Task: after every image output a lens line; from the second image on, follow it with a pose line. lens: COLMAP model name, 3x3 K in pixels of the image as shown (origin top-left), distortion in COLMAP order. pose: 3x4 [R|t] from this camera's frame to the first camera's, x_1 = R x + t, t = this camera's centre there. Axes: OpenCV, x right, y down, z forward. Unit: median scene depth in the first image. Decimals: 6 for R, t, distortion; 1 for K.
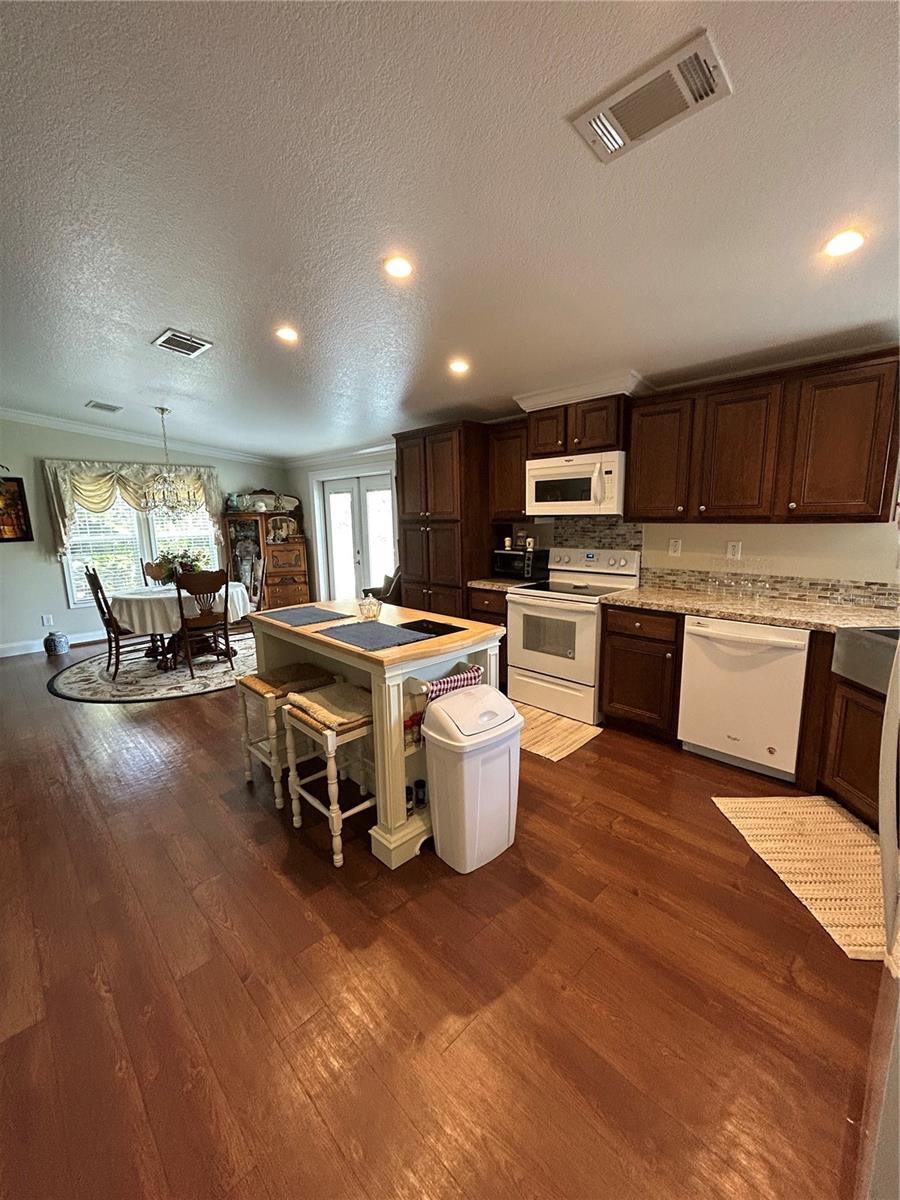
lens RADIAL K [[487.8, 0, 455.1], [0, 487.8, 599.9], [0, 0, 1]] dist [0.006837, 0.000968]
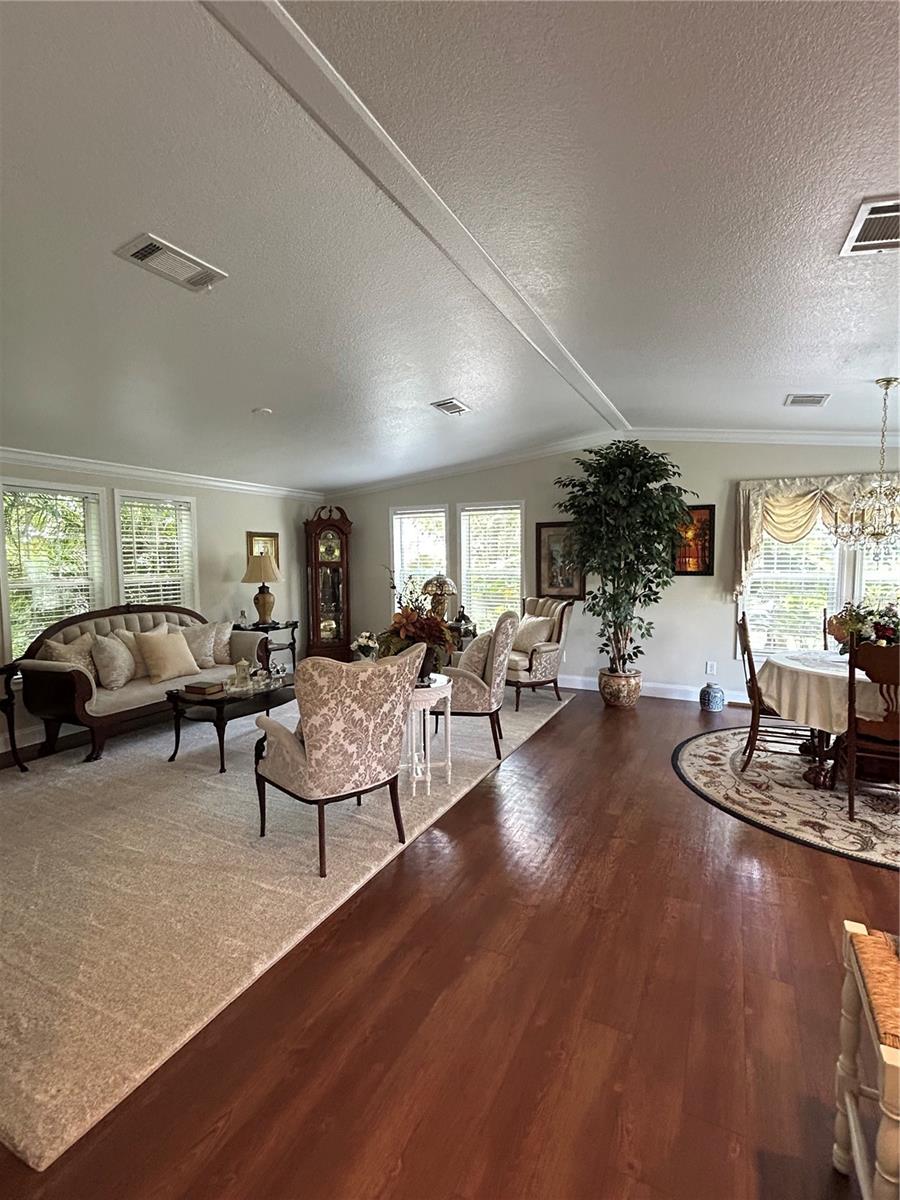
lens RADIAL K [[573.3, 0, 451.2], [0, 573.3, 596.9], [0, 0, 1]] dist [0.004064, 0.000532]
pose [[0.332364, 0.088189, -0.939019, -0.065943], [-0.168237, 0.985195, 0.032978, -0.045331], [0.928025, 0.147017, 0.342280, 0.267298]]
